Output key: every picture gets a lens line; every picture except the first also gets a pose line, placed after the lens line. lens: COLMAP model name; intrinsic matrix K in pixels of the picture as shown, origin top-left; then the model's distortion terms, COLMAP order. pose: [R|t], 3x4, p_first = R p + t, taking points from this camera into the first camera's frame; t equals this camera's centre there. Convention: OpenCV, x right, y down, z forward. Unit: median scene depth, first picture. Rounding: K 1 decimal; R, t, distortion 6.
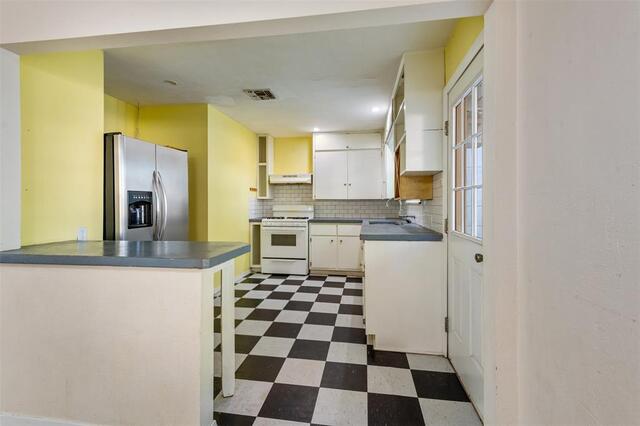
lens RADIAL K [[295.5, 0, 320.7], [0, 295.5, 212.6], [0, 0, 1]] dist [0.009833, -0.002757]
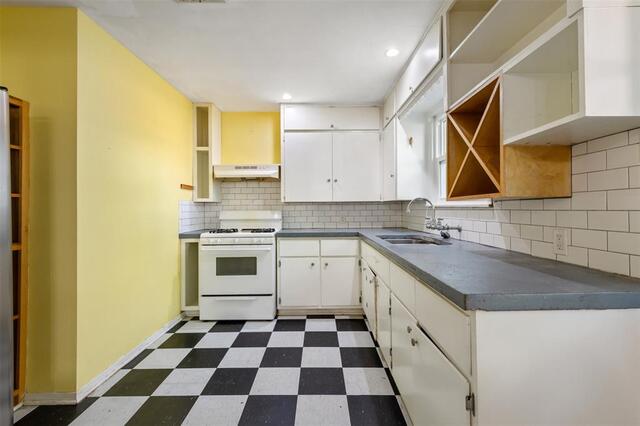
lens RADIAL K [[295.5, 0, 321.4], [0, 295.5, 207.7], [0, 0, 1]] dist [0.009833, -0.002757]
pose [[0.986376, -0.005650, 0.164412, -0.047371], [0.011377, 0.999360, -0.033917, -0.008384], [-0.164116, 0.035326, 0.985808, 0.324787]]
